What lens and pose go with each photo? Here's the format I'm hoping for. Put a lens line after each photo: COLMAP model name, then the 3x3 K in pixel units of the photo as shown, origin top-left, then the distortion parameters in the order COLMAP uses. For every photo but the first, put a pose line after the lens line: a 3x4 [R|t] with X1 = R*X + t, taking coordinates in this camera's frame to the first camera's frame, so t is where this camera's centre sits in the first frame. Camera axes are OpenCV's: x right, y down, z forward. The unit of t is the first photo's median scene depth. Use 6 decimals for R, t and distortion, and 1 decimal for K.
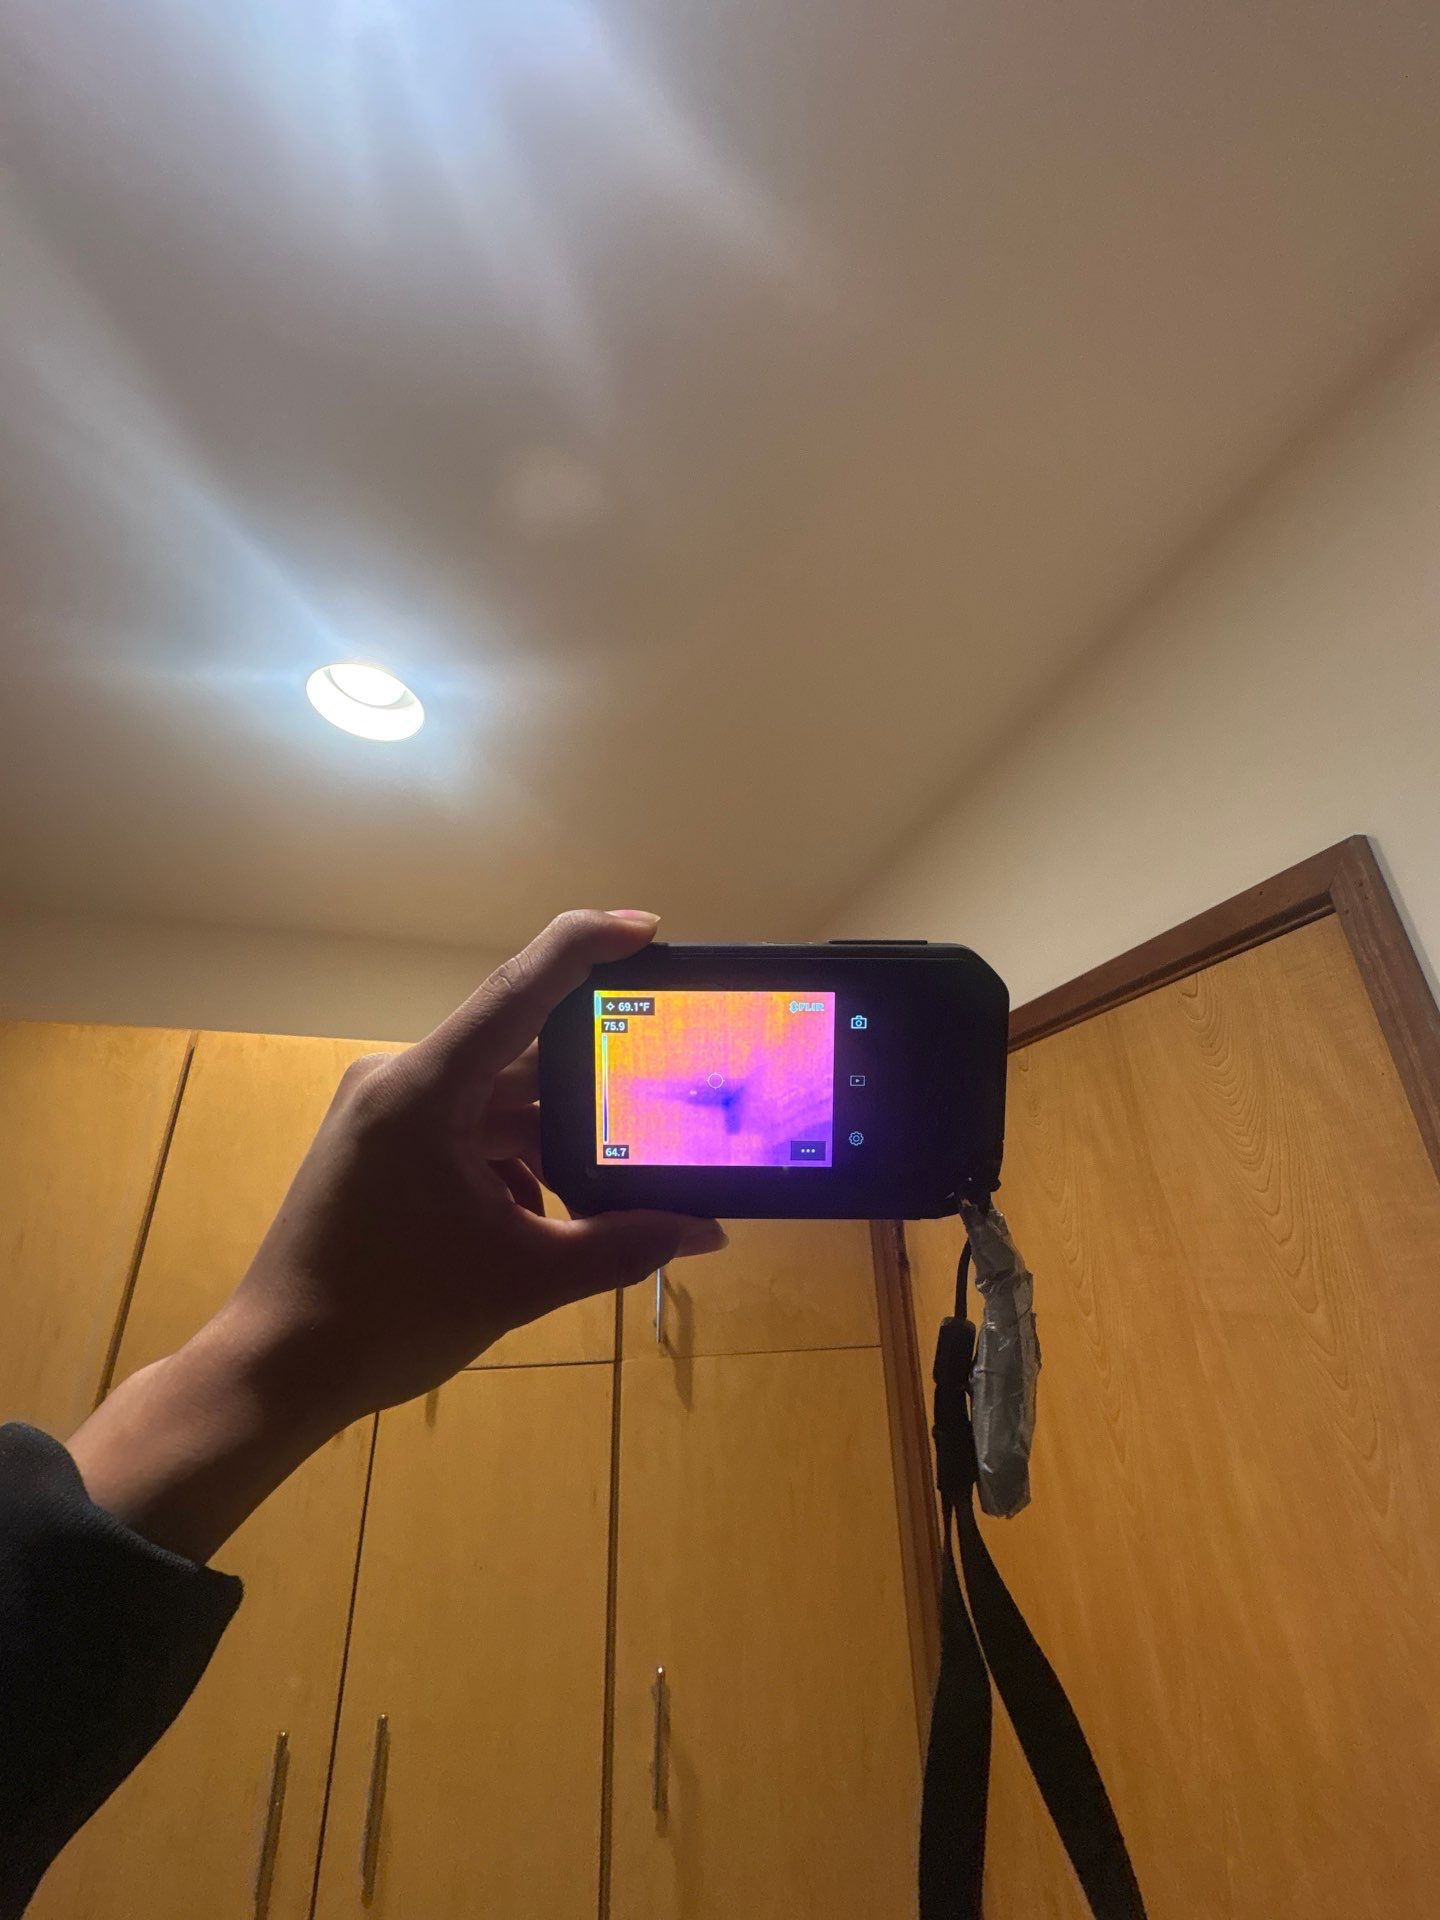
lens RADIAL K [[763.4, 0, 718.5], [0, 763.4, 958.1], [0, 0, 1]] dist [-0.002421, -0.000068]
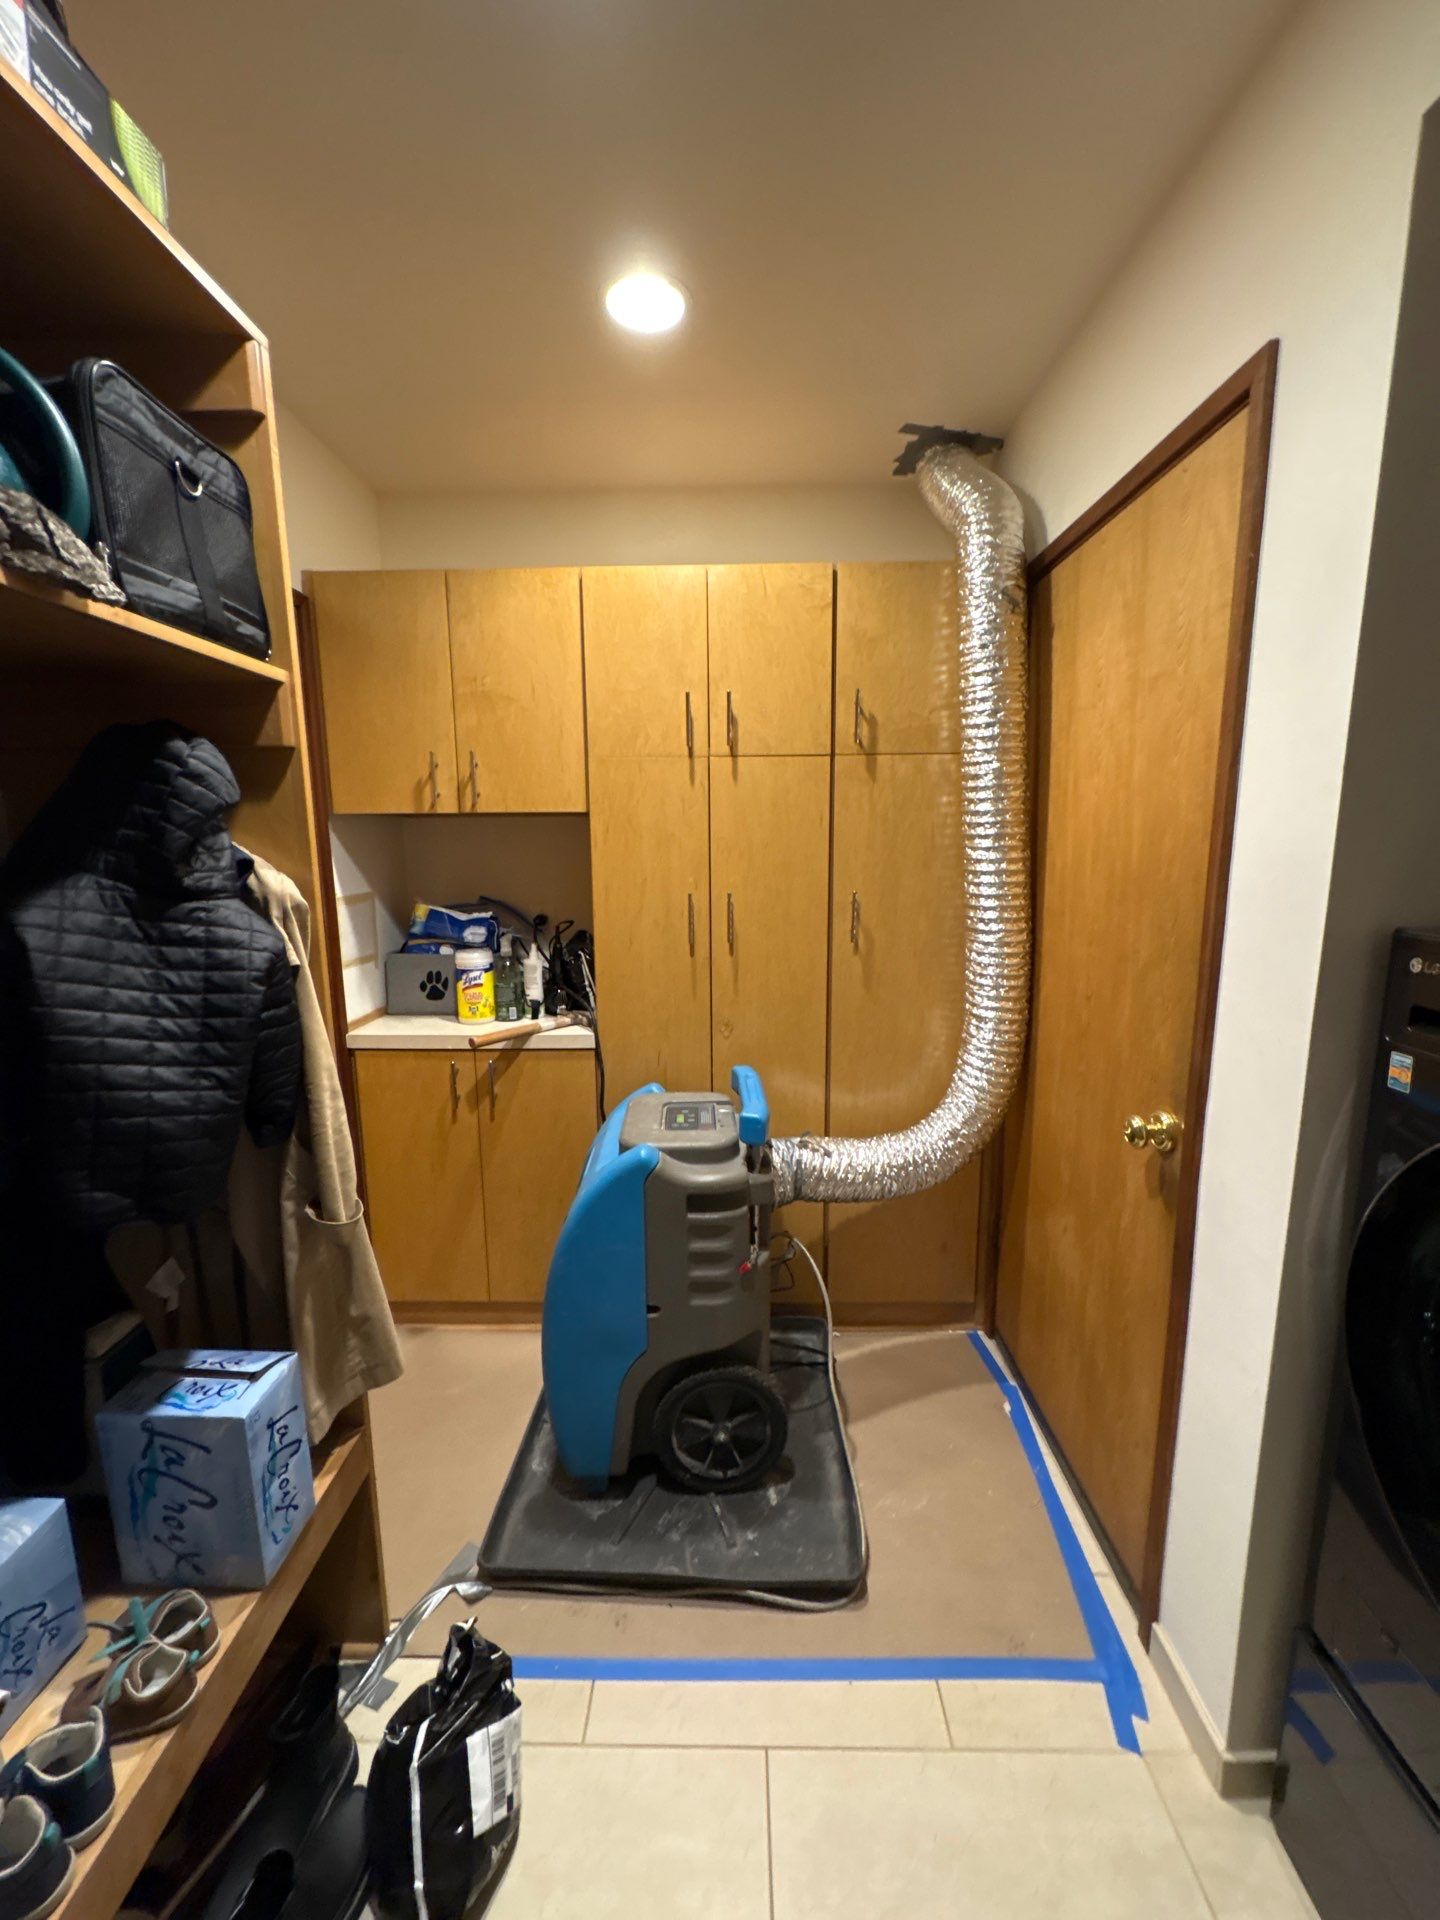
lens RADIAL K [[763.4, 0, 722.7], [0, 763.4, 960.6], [0, 0, 1]] dist [-0.002421, -0.000068]
pose [[0.949666, 0.065568, -0.306324, 0.224887], [0.109595, 0.846515, 0.520961, -0.015620], [0.293467, -0.528311, 0.796721, -0.828159]]
